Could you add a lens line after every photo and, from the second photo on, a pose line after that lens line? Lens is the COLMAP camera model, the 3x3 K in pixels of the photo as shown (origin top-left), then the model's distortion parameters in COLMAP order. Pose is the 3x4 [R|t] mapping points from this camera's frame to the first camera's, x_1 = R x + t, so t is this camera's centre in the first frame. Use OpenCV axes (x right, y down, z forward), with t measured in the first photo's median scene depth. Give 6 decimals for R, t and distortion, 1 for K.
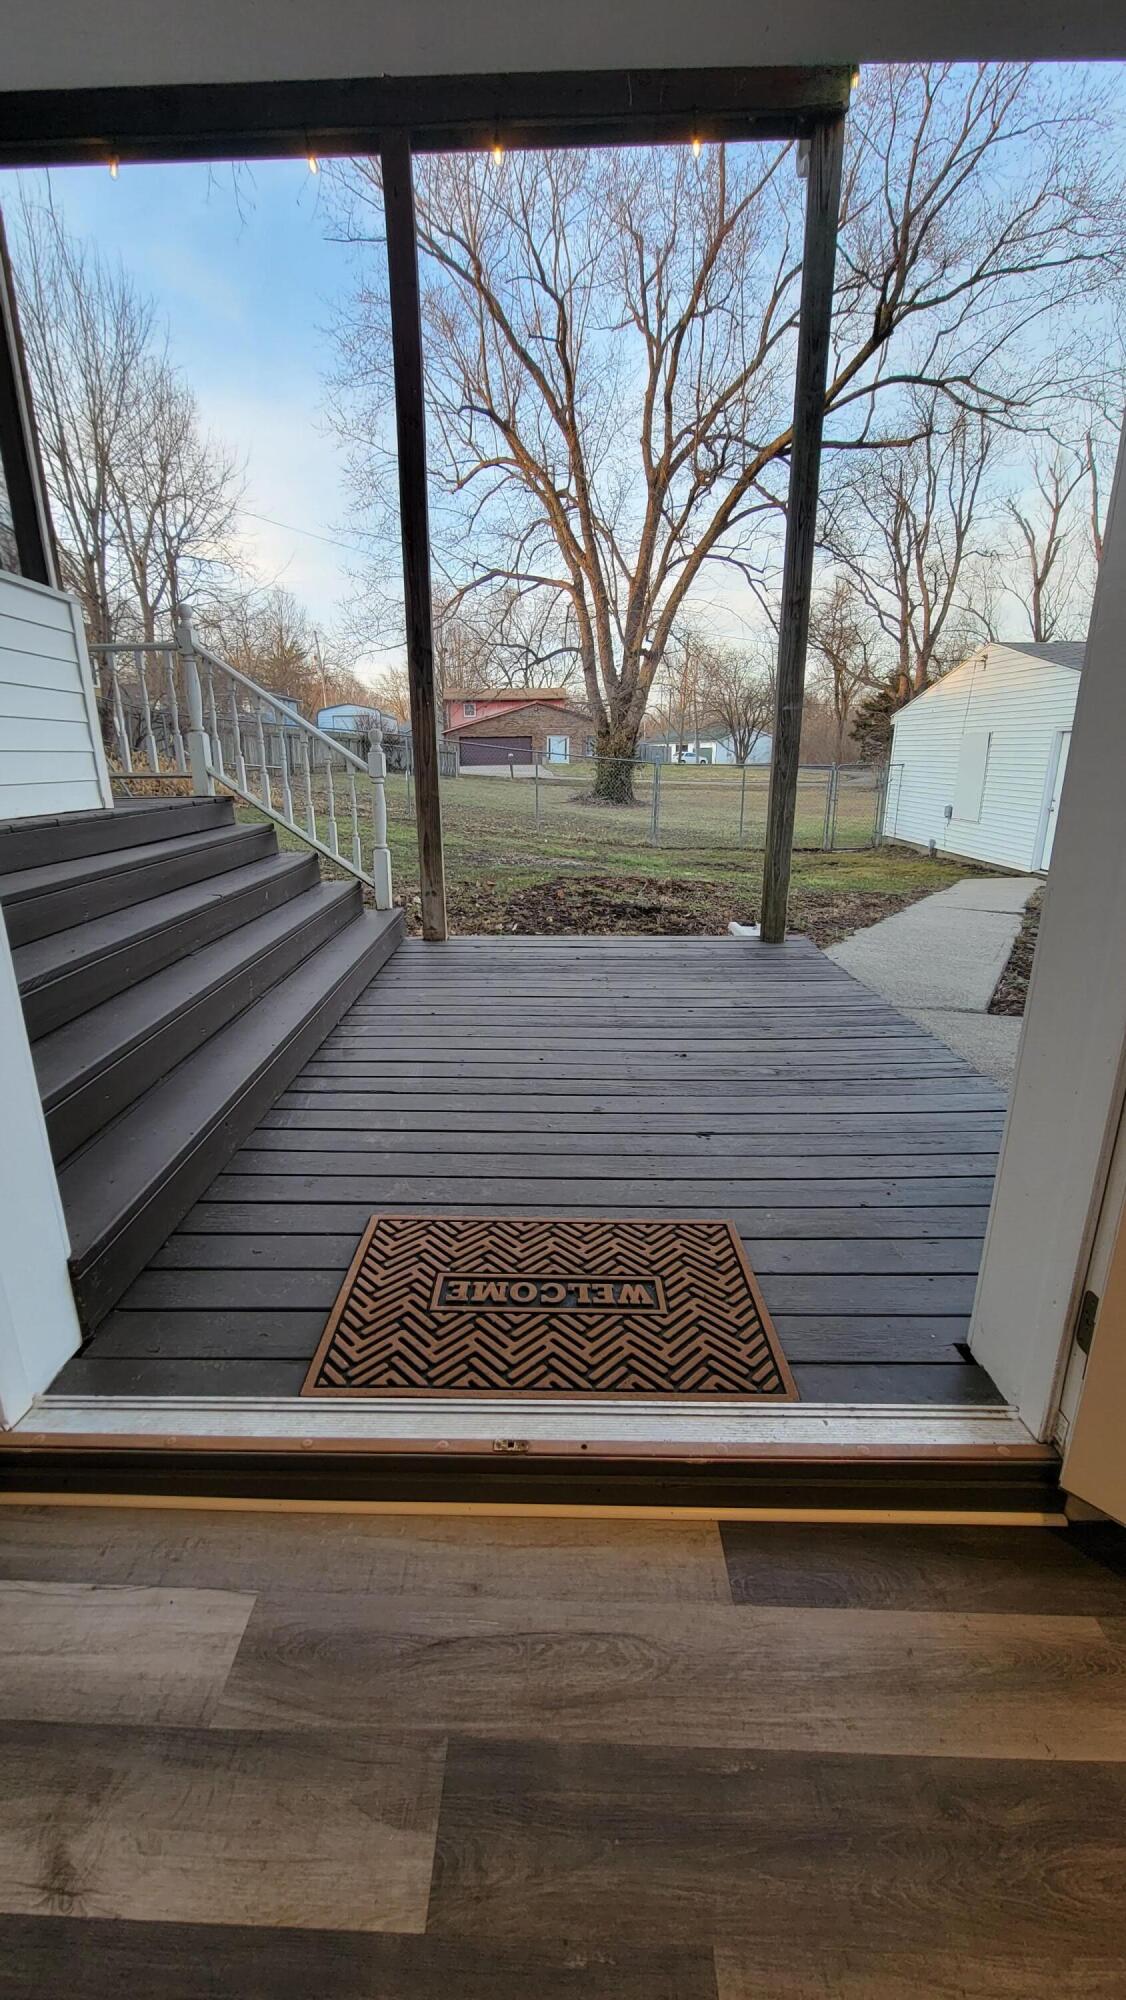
lens RADIAL K [[811.6, 0, 536.2], [0, 811.6, 1003.2], [0, 0, 1]] dist [-0.006955, 0.001633]
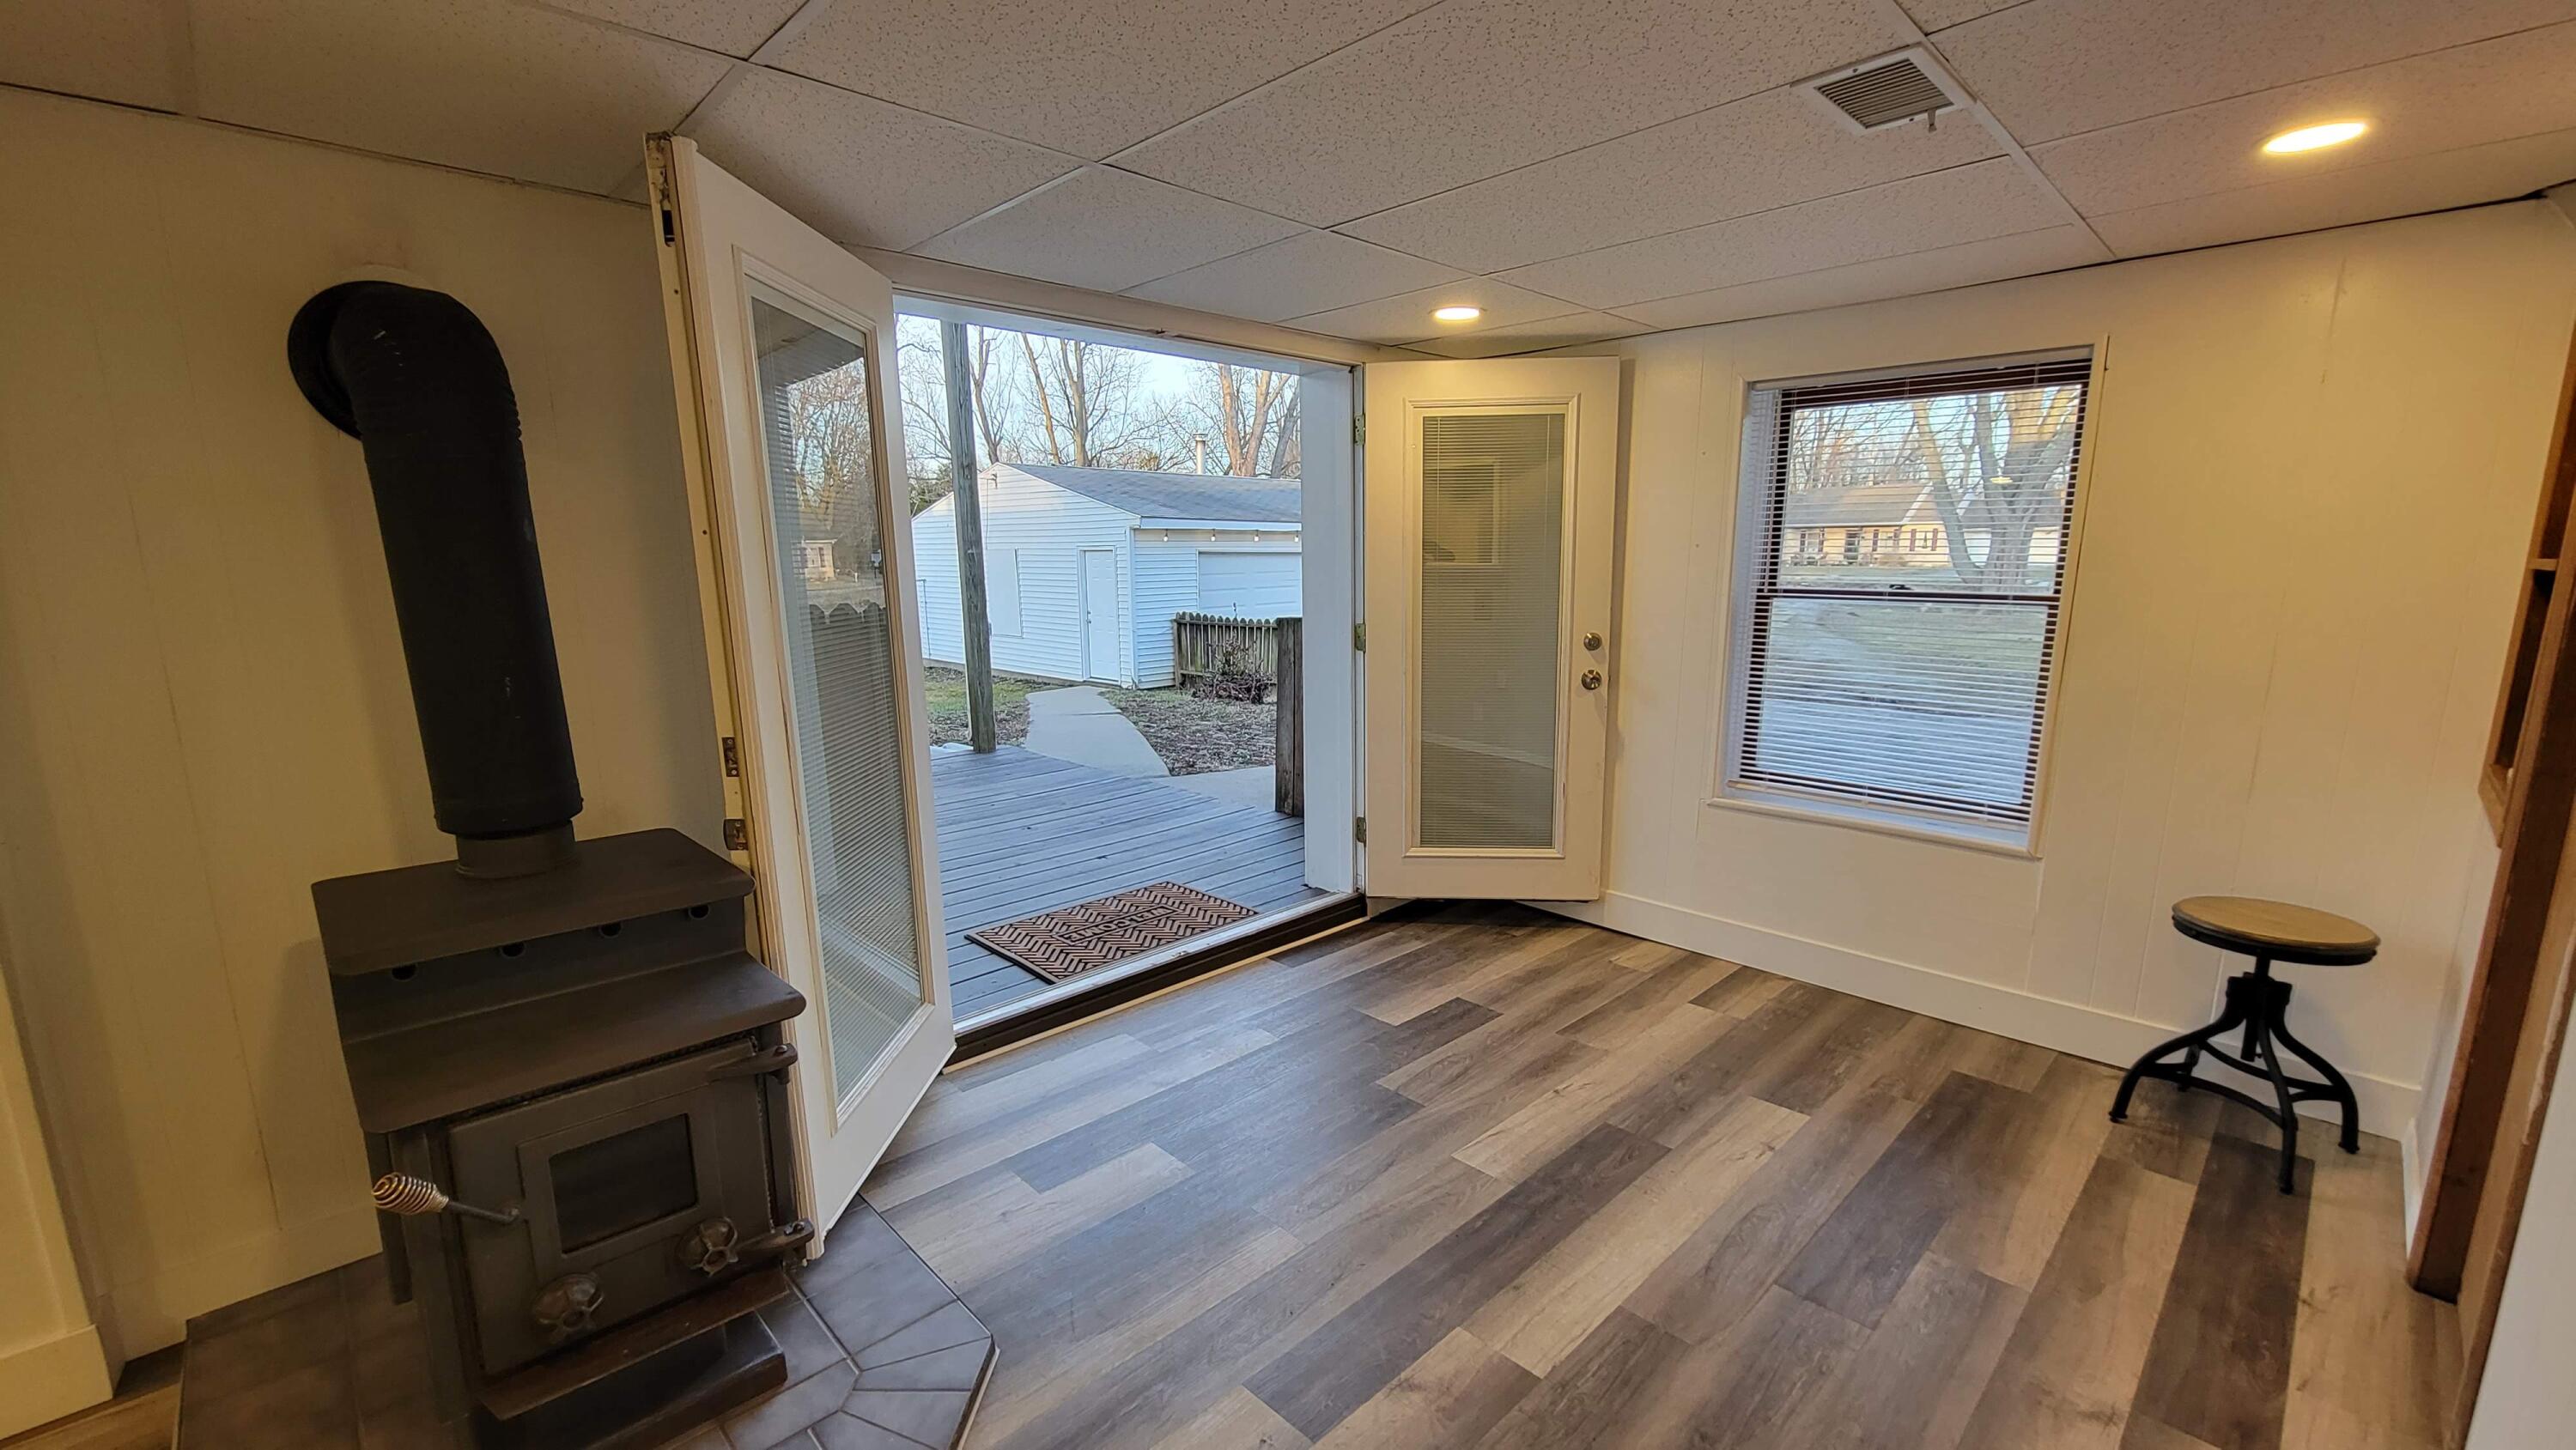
lens RADIAL K [[1045.3, 0, 1292.6], [0, 1045.3, 758.2], [0, 0, 1]] dist [-0.006955, 0.001633]
pose [[0.690524, -0.133248, 0.710930, -0.579011], [0.209340, 0.977636, -0.020095, 0.065060], [-0.692353, 0.162703, 0.702976, -0.390128]]
